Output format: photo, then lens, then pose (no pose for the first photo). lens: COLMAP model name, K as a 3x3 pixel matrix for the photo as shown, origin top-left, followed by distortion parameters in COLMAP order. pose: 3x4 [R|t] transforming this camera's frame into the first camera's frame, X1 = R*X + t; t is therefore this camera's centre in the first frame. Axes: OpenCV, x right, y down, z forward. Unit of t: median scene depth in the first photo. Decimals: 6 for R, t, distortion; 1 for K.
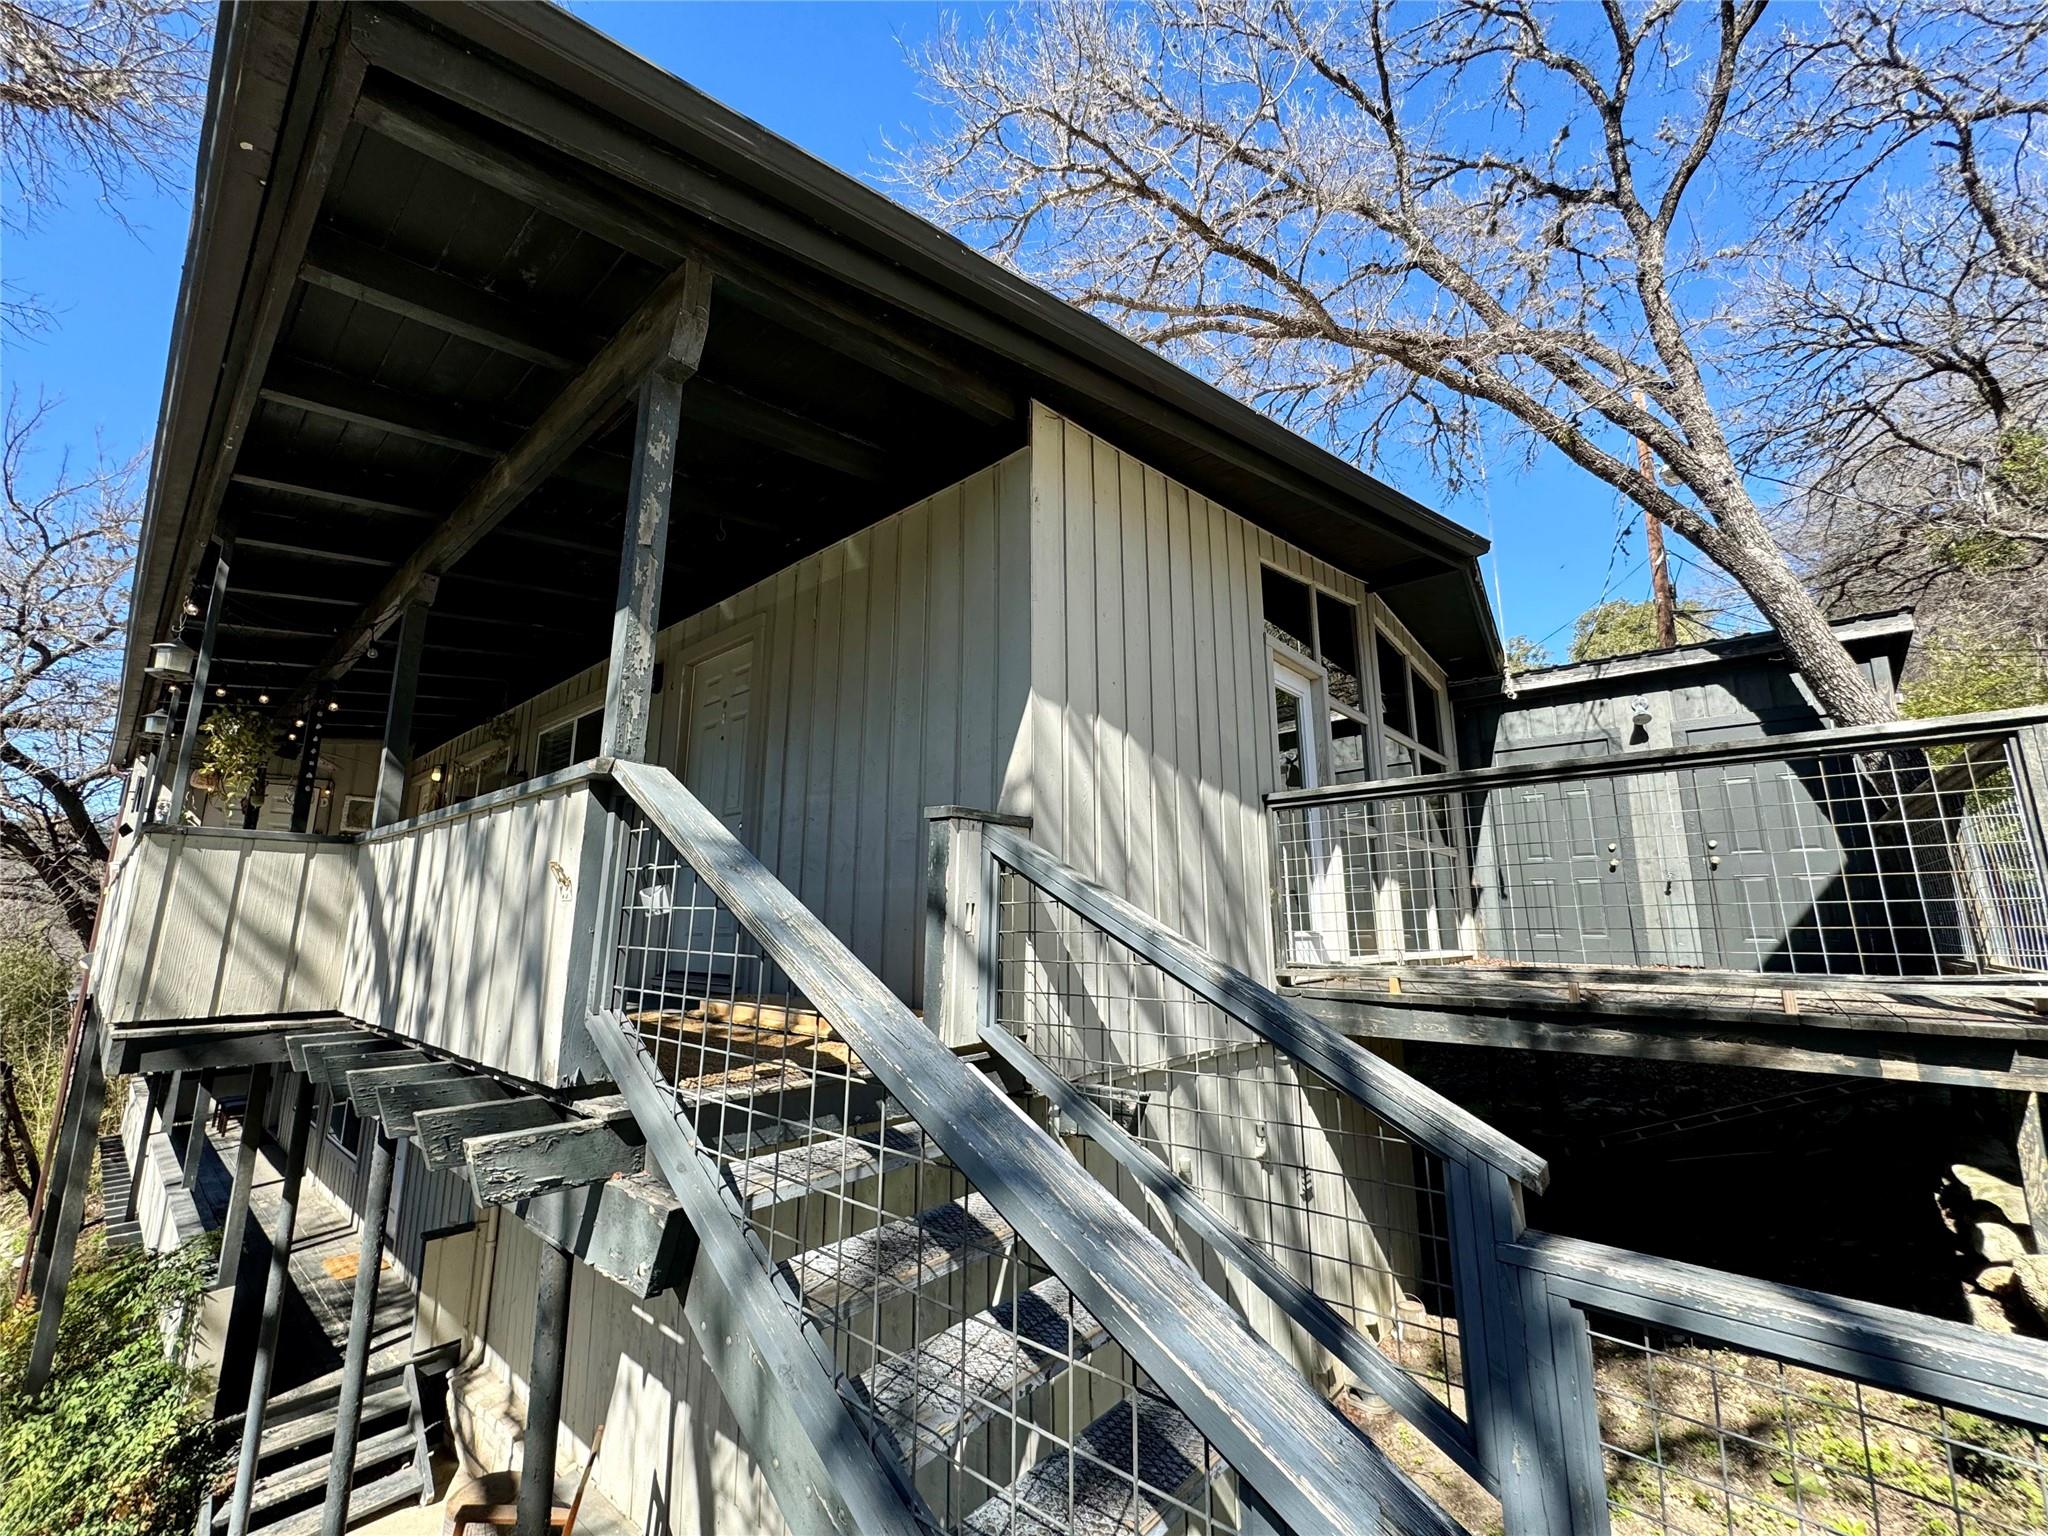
lens RADIAL K [[815.1, 0, 1017.6], [0, 815.1, 770.8], [0, 0, 1]] dist [-0.004187, 0.000700]
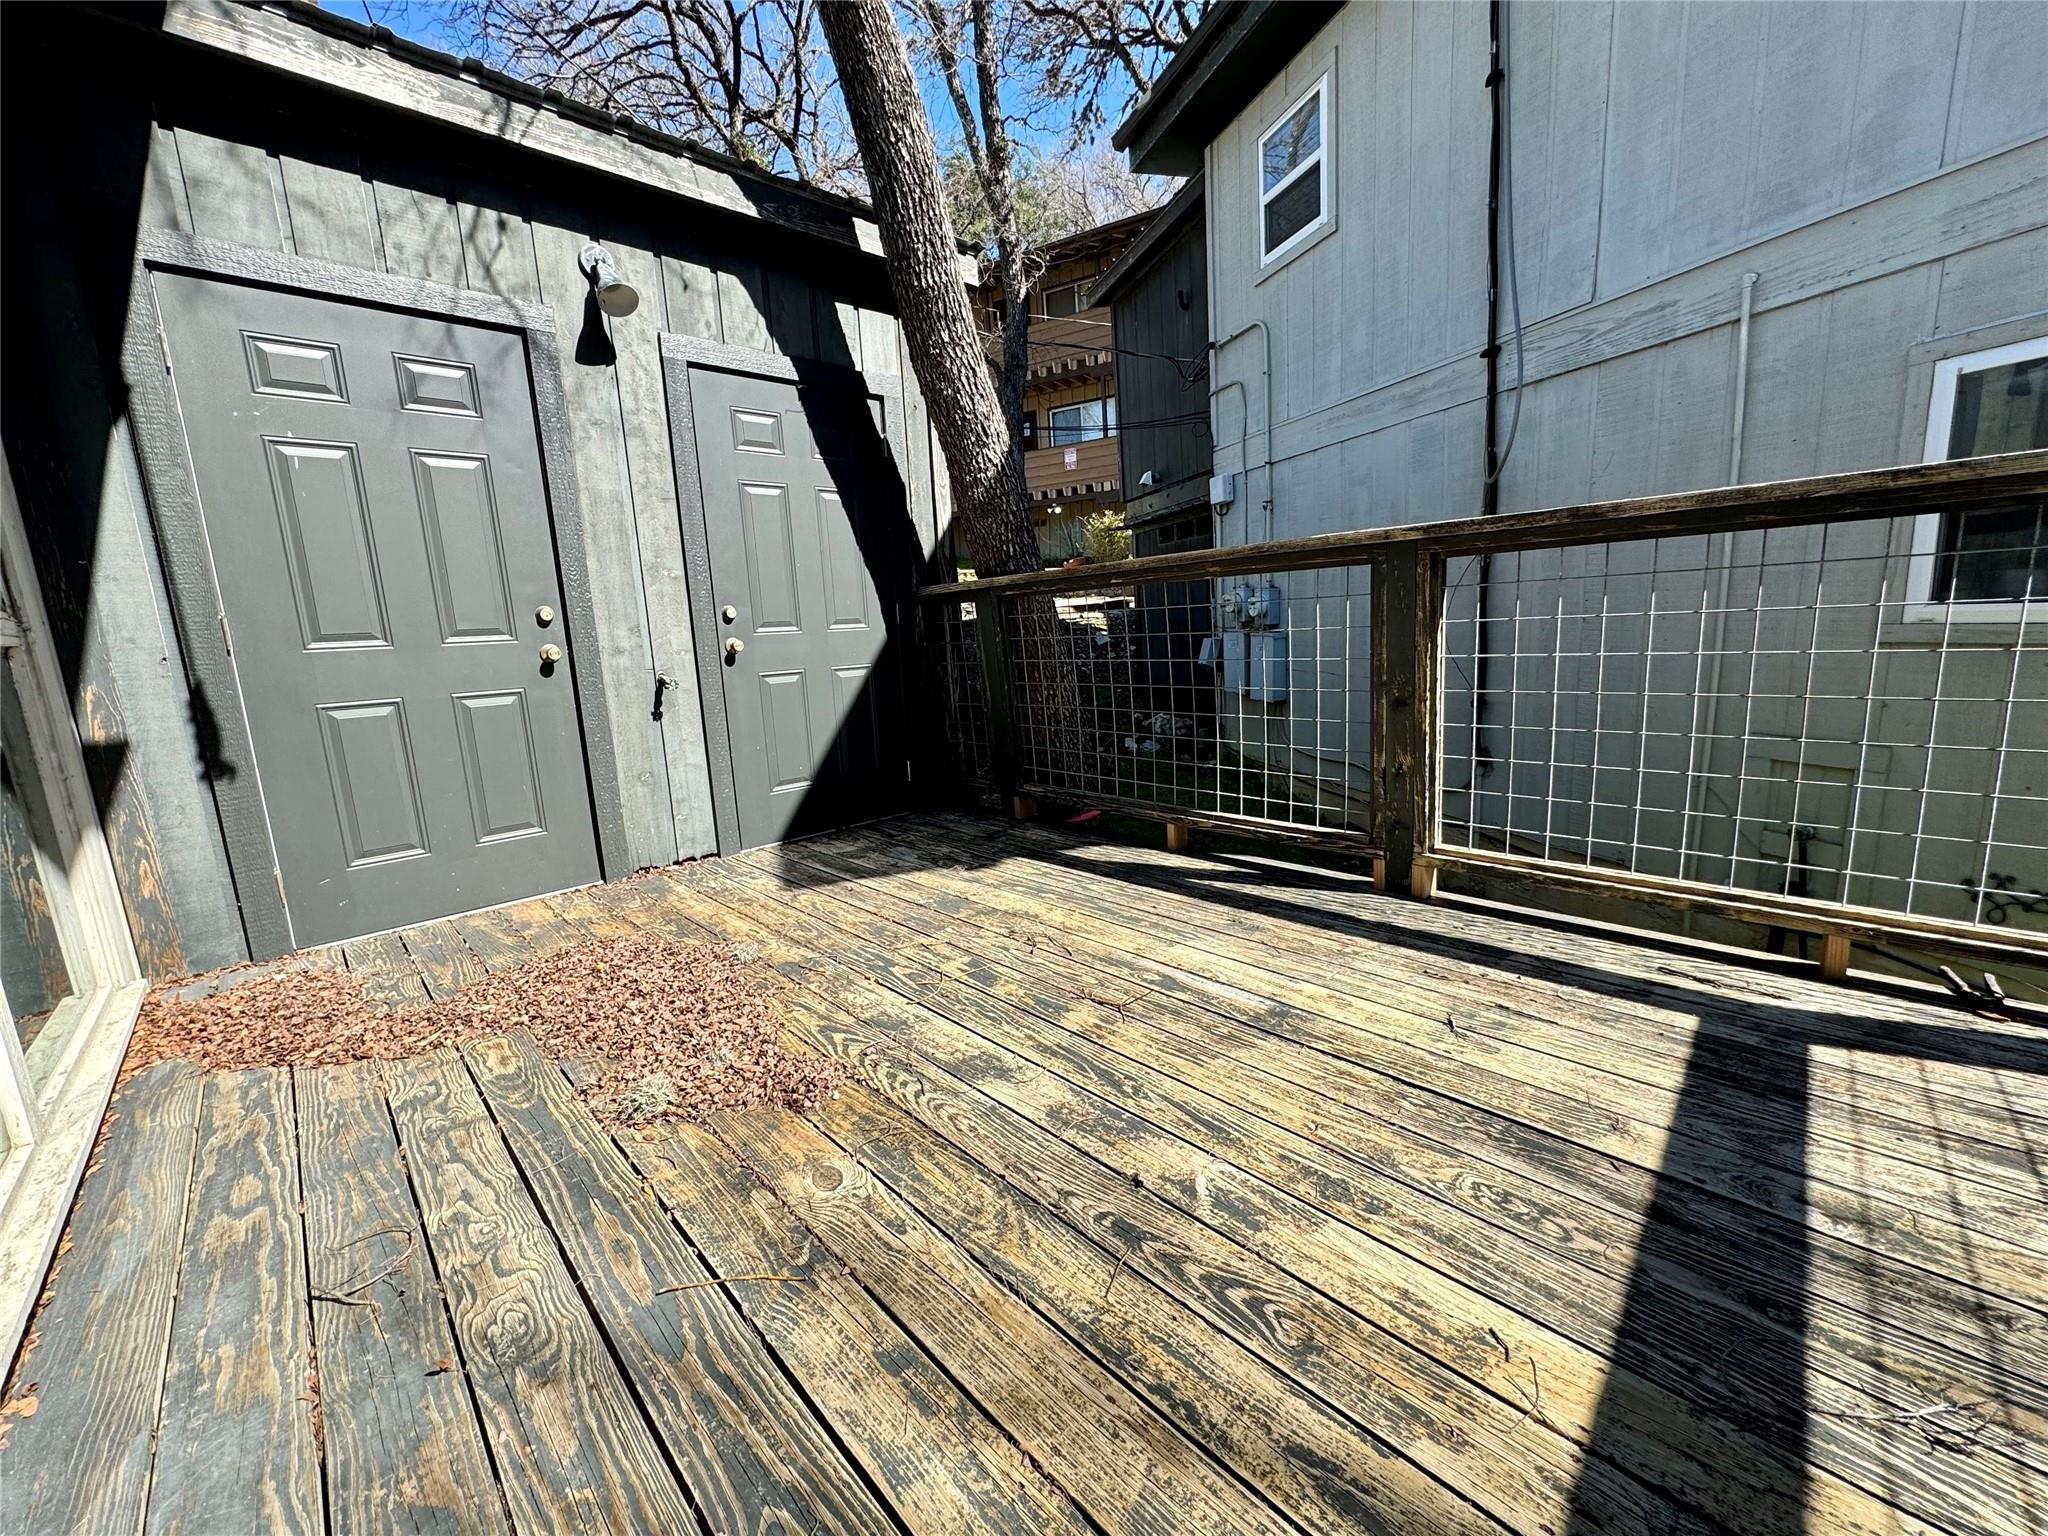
lens RADIAL K [[815.1, 0, 1022.1], [0, 815.1, 763.4], [0, 0, 1]] dist [-0.004187, 0.000700]
pose [[0.084990, -0.184068, 0.979232, 0.339494], [-0.140940, 0.970685, 0.194694, 0.053867], [-0.986363, -0.154560, 0.056556, 0.732223]]
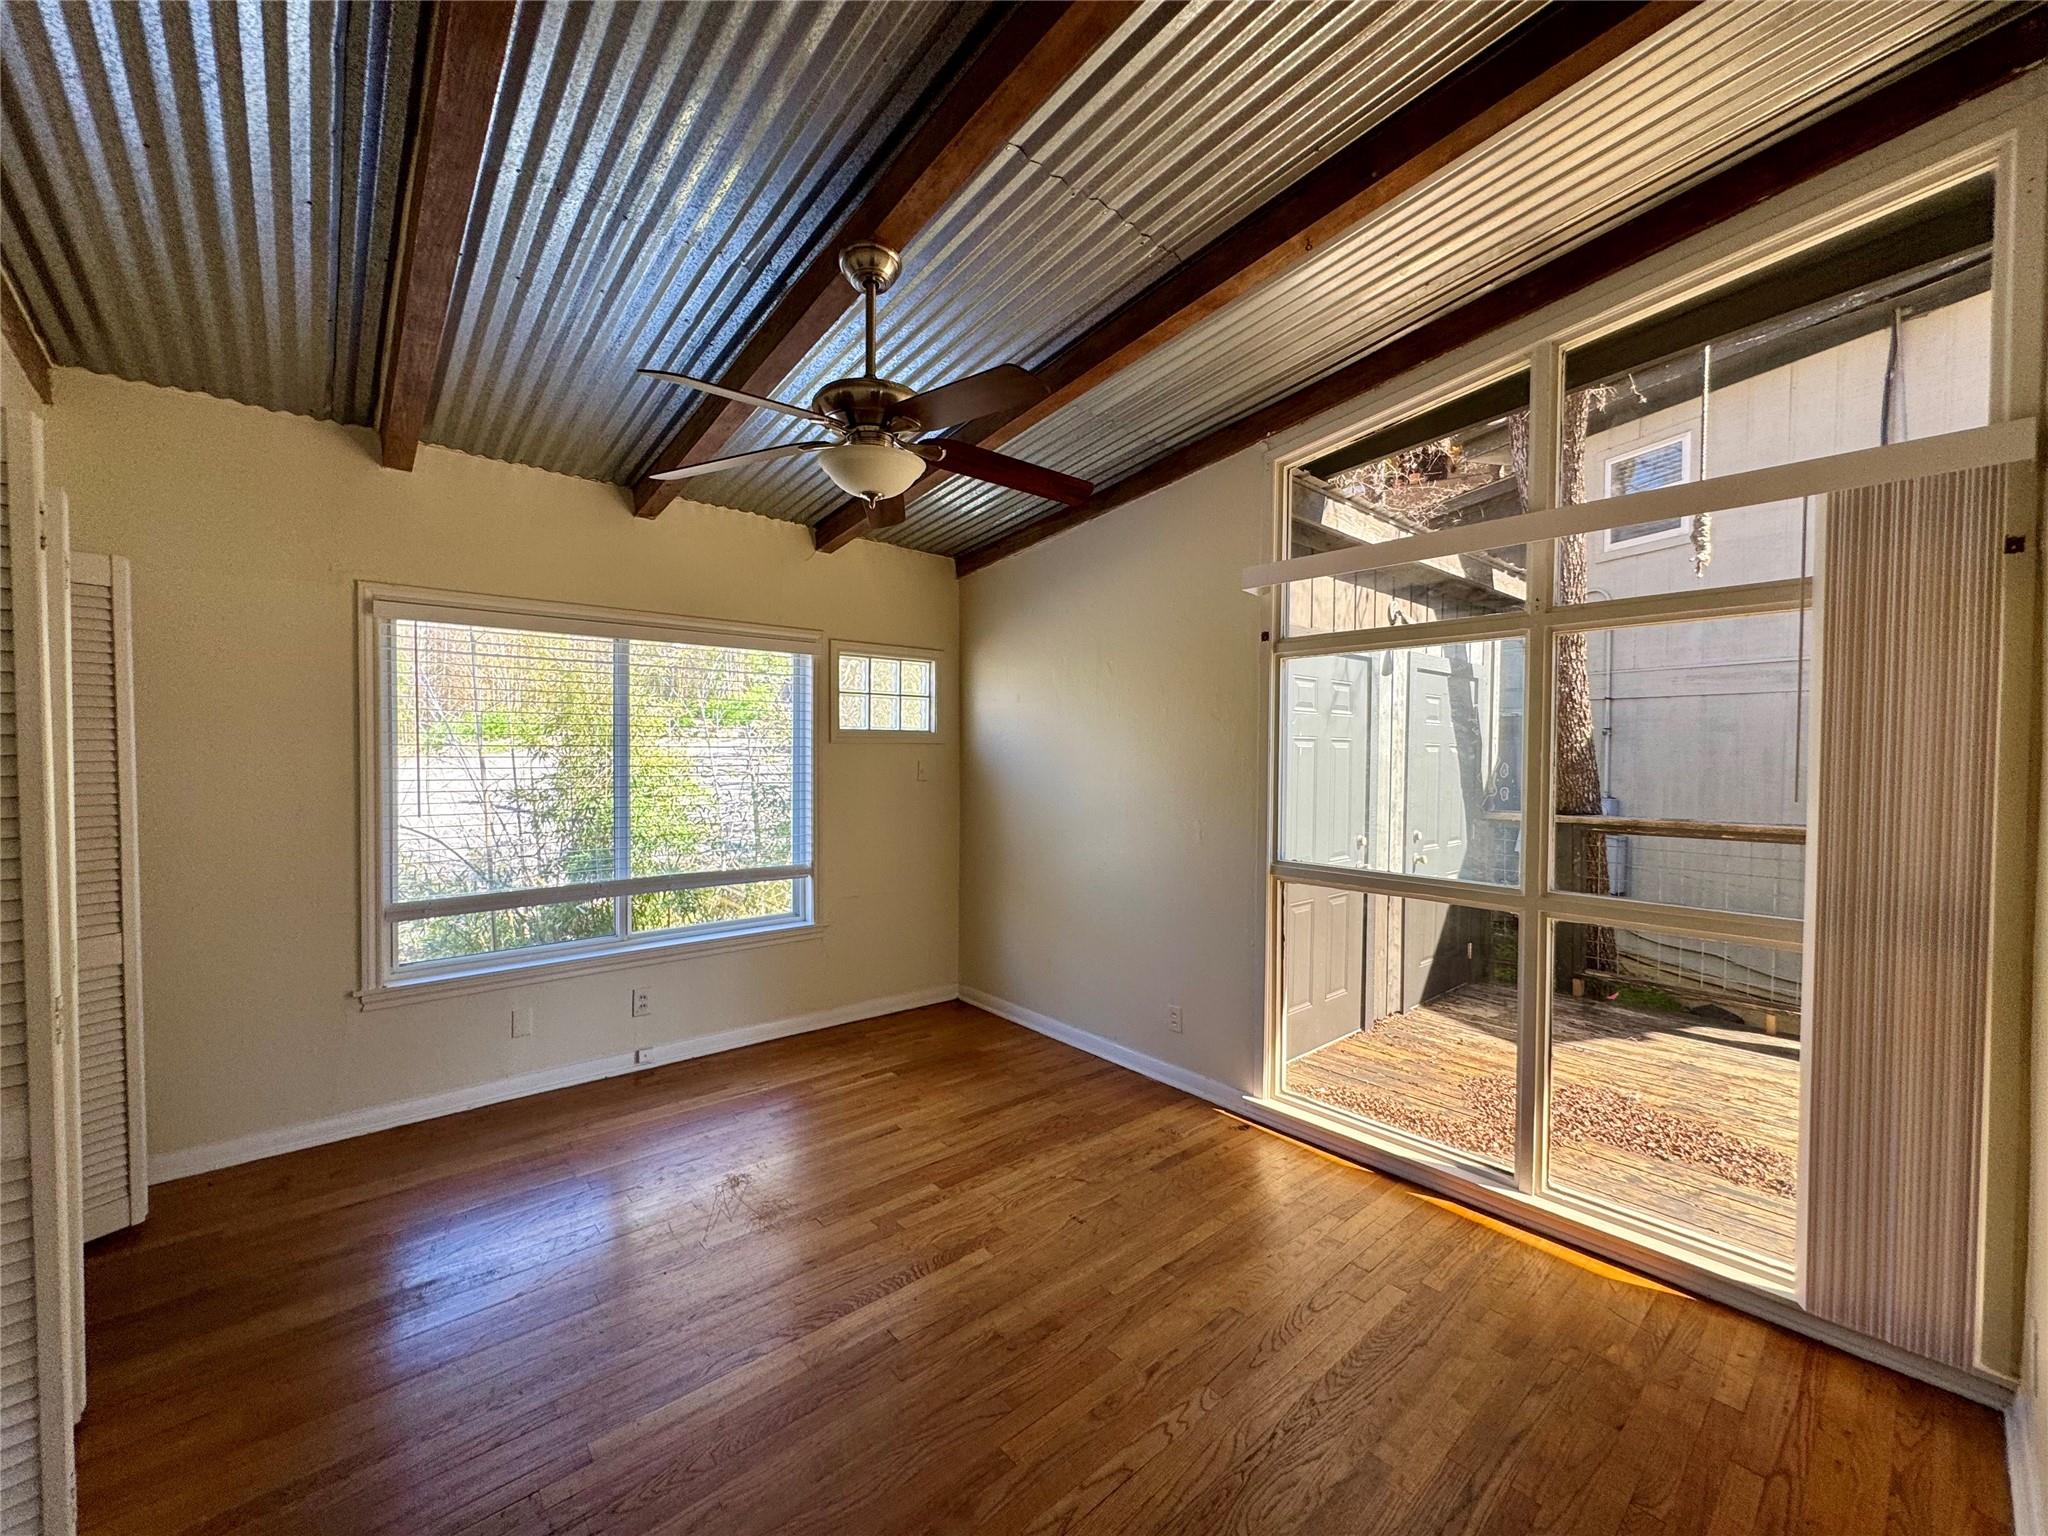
lens RADIAL K [[815.1, 0, 1025.3], [0, 815.1, 761.2], [0, 0, 1]] dist [-0.004187, 0.000700]
pose [[0.120845, -0.025092, 0.992354, 0.094215], [-0.201281, 0.978295, 0.049247, 0.057761], [-0.972051, -0.205693, 0.113172, 1.216517]]
